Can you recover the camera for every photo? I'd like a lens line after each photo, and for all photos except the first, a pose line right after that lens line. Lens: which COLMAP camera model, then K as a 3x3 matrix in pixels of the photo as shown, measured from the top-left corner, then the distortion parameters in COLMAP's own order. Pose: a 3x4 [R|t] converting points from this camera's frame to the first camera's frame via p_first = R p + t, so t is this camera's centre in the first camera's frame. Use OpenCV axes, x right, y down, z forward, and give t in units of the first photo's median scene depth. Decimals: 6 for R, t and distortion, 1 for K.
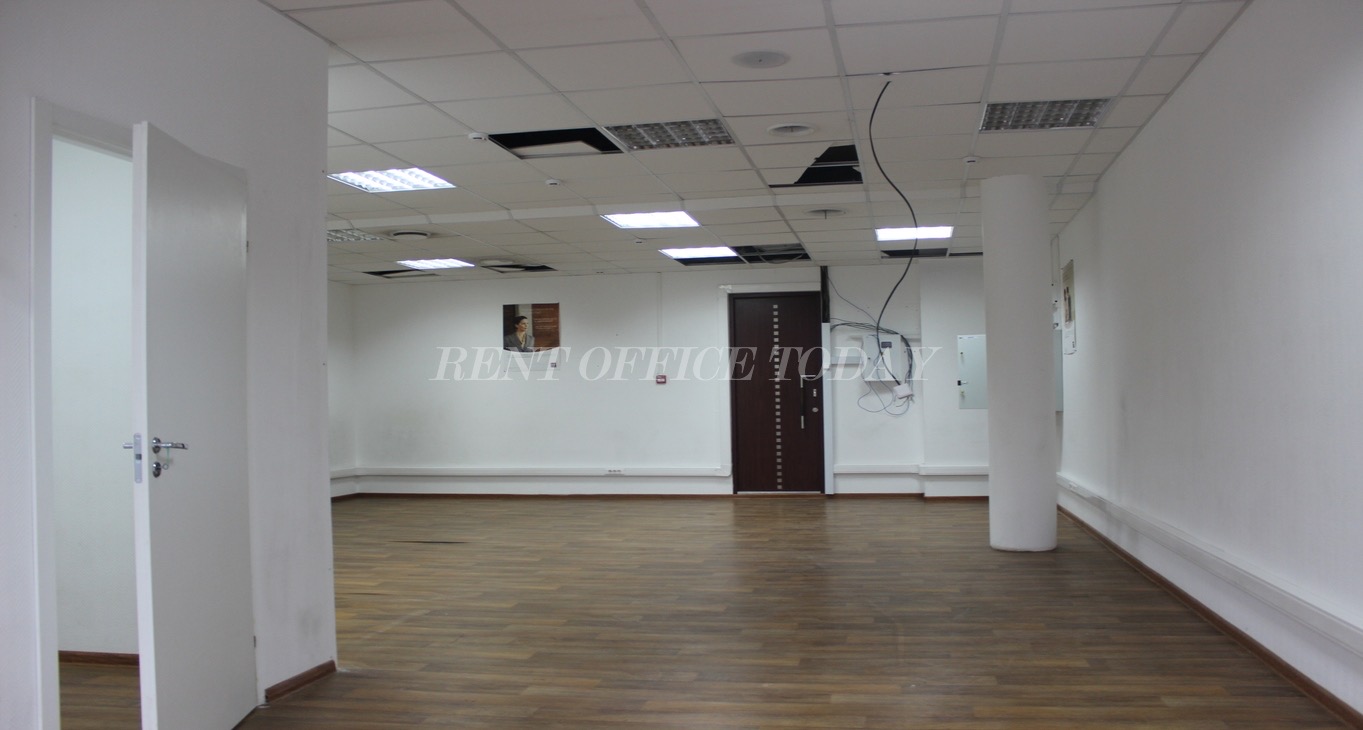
lens RADIAL K [[1132.3, 0, 683.0], [0, 1132.3, 394.8], [0, 0, 1]] dist [-0.168378, 0.172767]
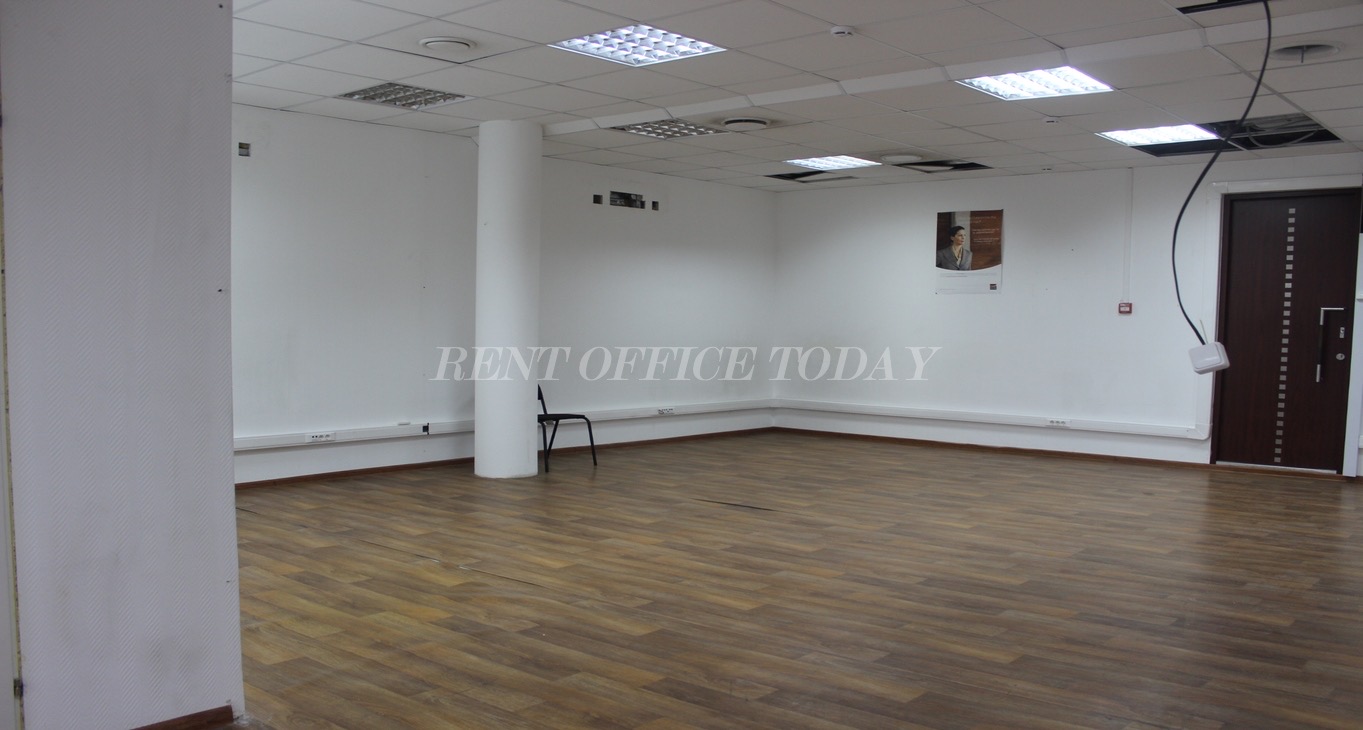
lens RADIAL K [[1132.9, 0, 678.0], [0, 1132.9, 439.4], [0, 0, 1]] dist [-0.172930, 0.175706]
pose [[0.866121, 0.074342, -0.494275, 0.097585], [-0.018418, 0.992953, 0.117073, -0.007420], [0.499495, -0.092296, 0.861386, 0.193877]]
